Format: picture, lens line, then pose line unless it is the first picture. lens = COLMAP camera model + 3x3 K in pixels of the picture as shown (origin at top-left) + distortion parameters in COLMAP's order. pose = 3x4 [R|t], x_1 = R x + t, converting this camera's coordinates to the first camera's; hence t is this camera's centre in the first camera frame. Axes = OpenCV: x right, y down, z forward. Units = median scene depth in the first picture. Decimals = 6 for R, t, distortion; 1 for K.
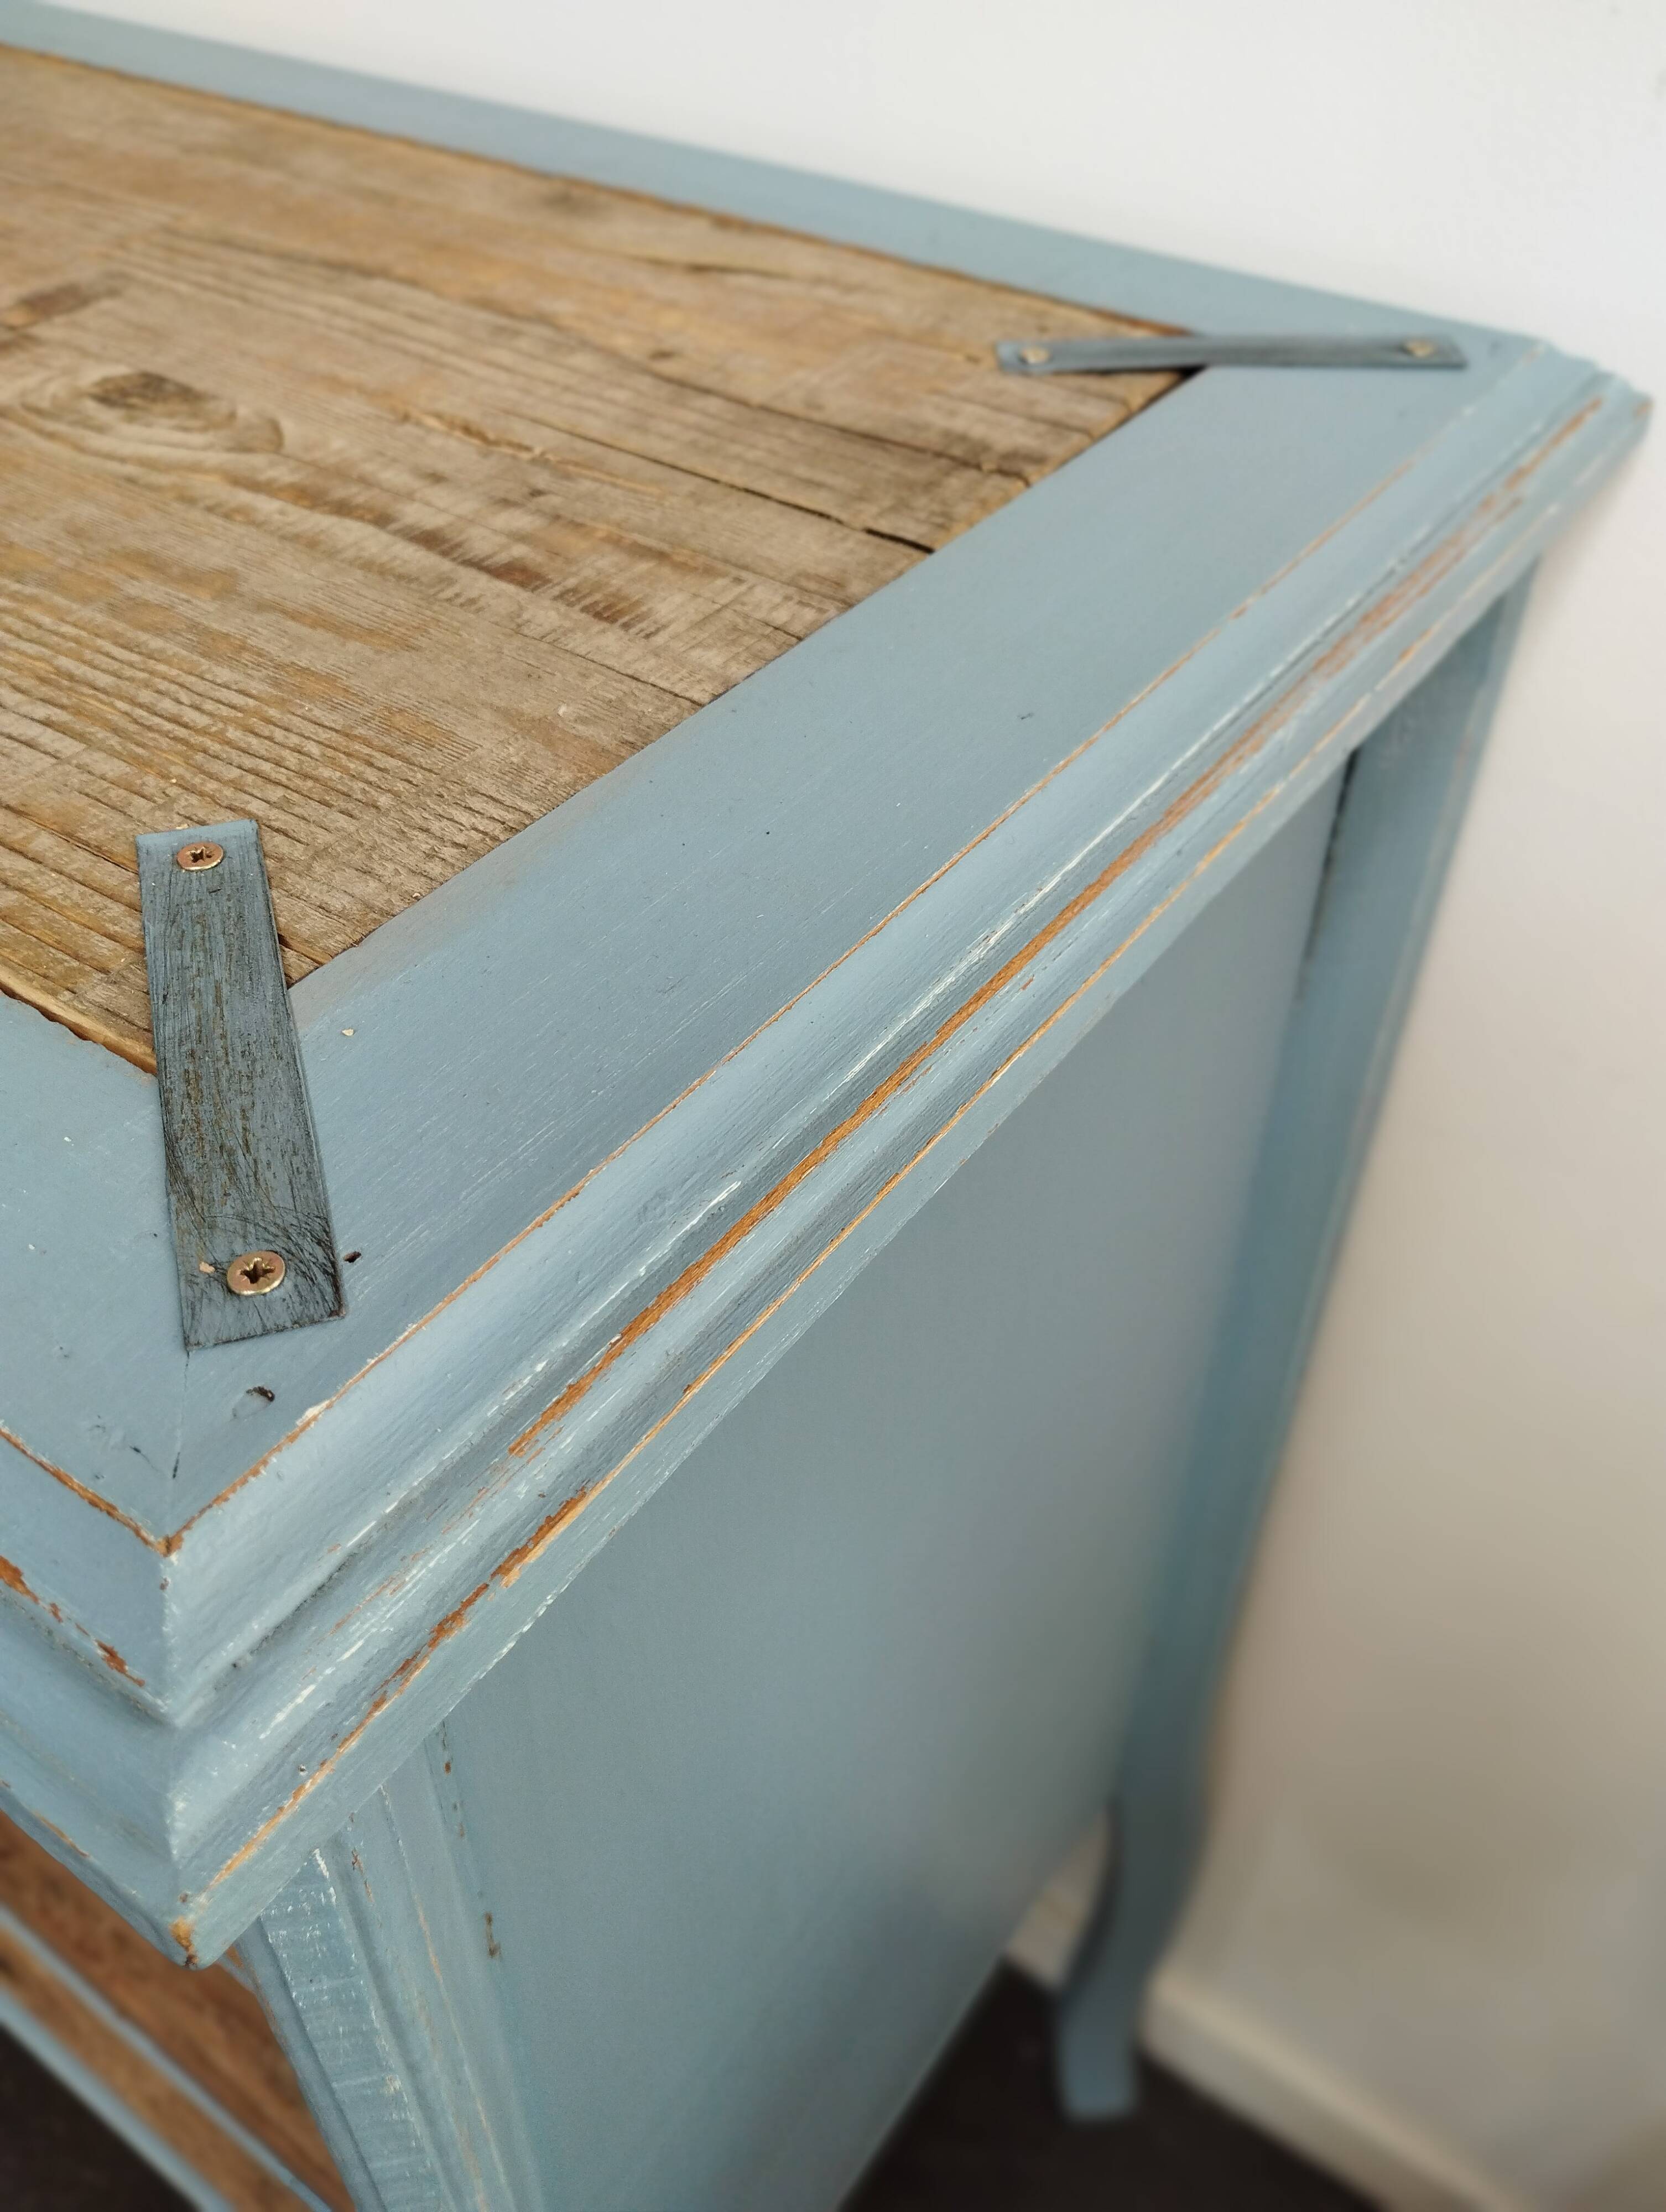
lens RADIAL K [[1870.2, 0, 830.7], [0, 1870.2, 1130.0], [0, 0, 1]] dist [0.047264, -0.071118]
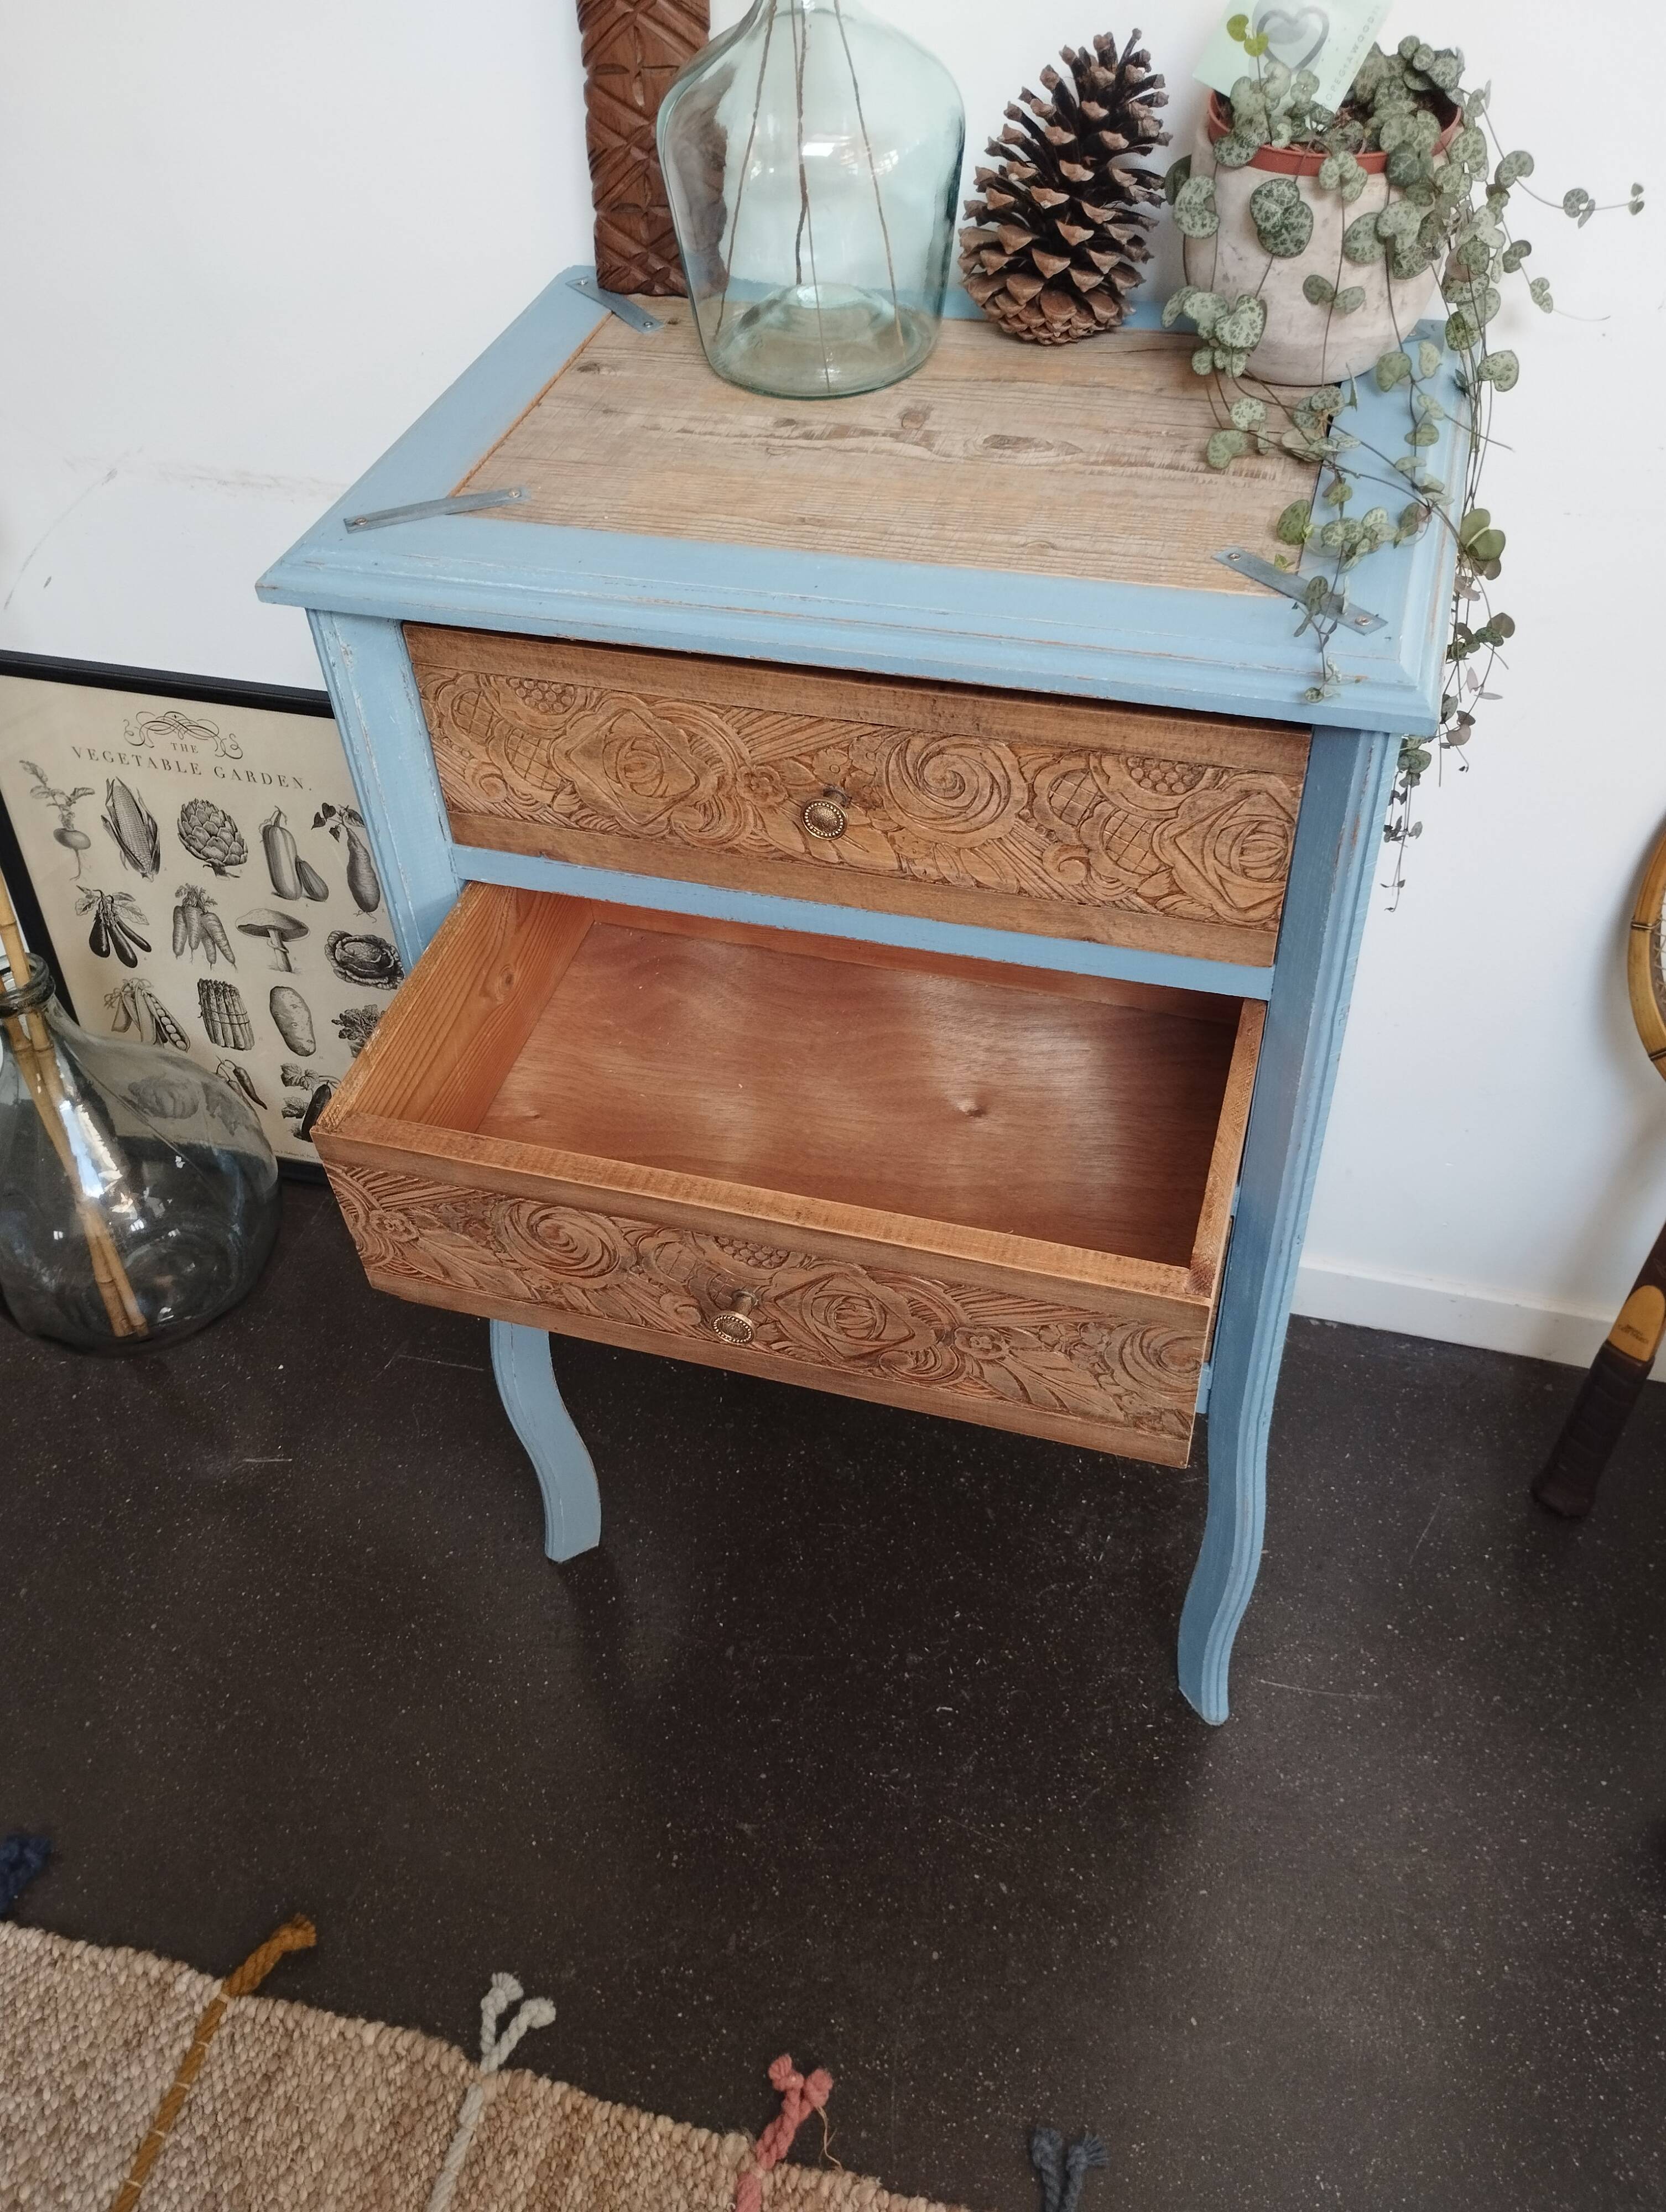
lens RADIAL K [[1870.2, 0, 823.6], [0, 1870.2, 1138.1], [0, 0, 1]] dist [0.047264, -0.071118]
pose [[0.943881, -0.269304, 0.191217, -1.483437], [0.262585, 0.963033, 0.060139, 0.358440], [-0.200344, -0.006554, 0.979704, -1.690933]]
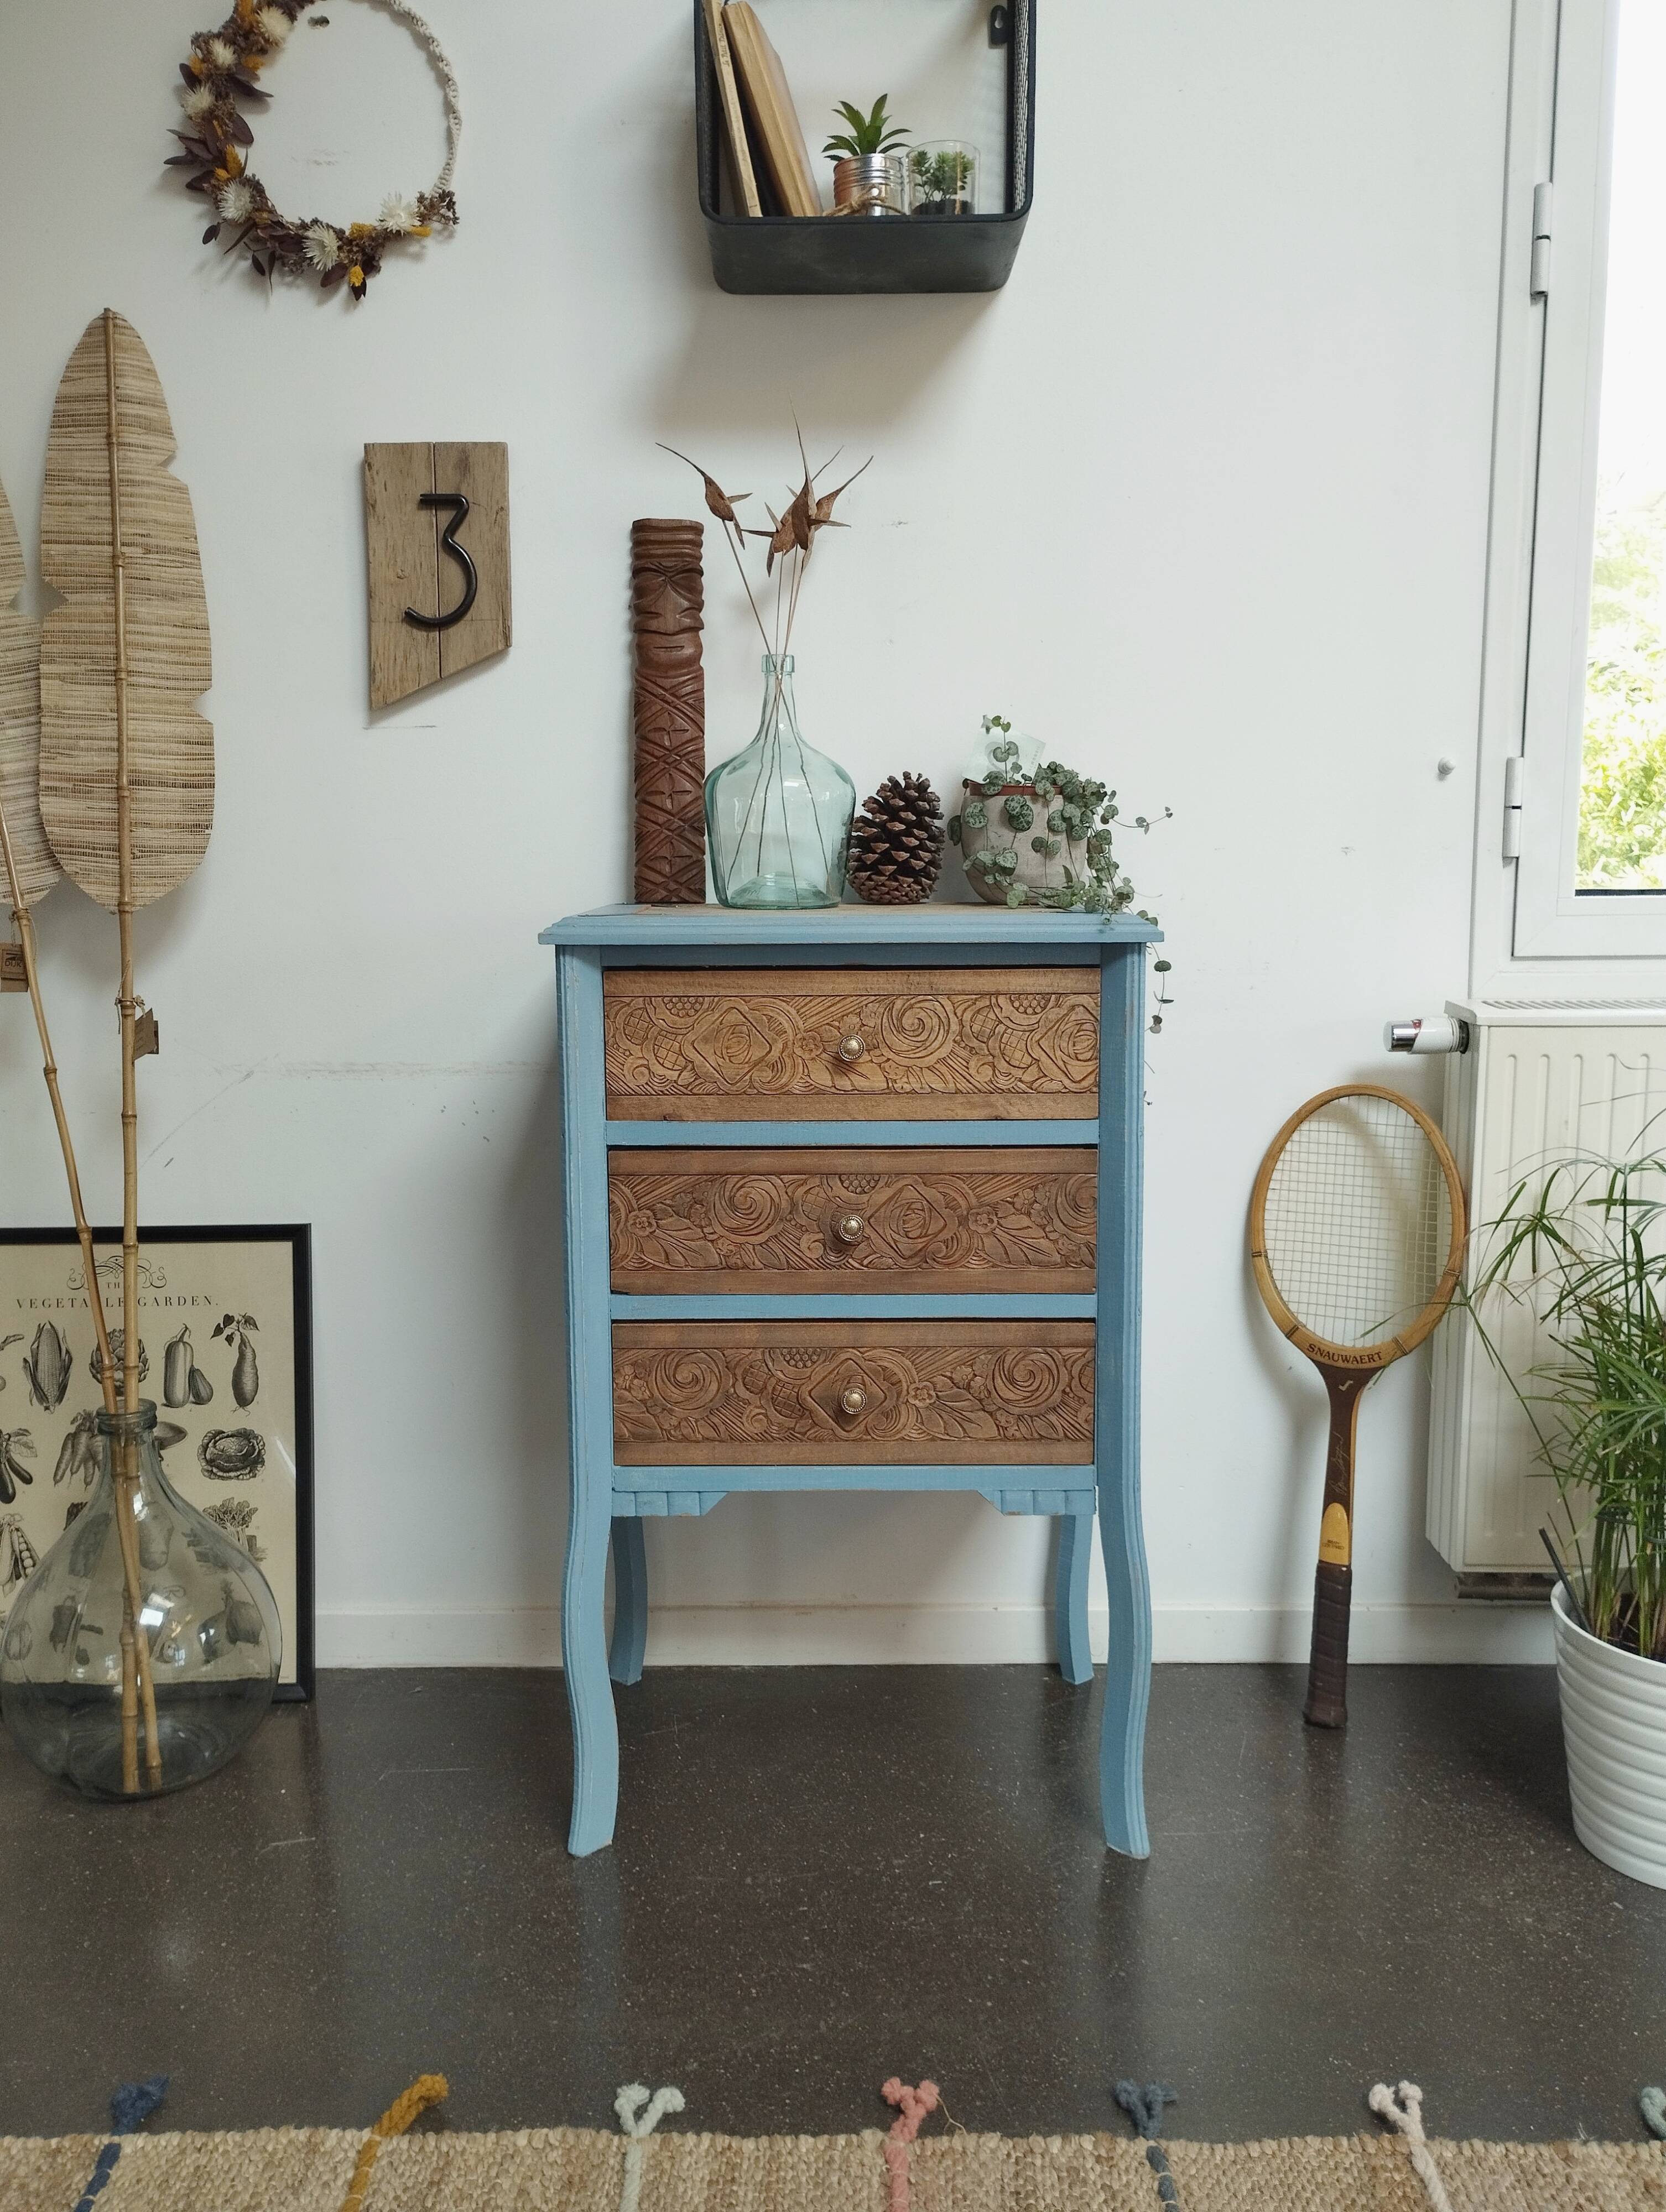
lens RADIAL K [[1870.2, 0, 840.3], [0, 1870.2, 1106.3], [0, 0, 1]] dist [0.047264, -0.071118]
pose [[0.817545, -0.091072, 0.568617, -3.740438], [0.400758, 0.799056, -0.448221, 2.455836], [-0.413537, 0.594319, 0.689762, -2.335611]]
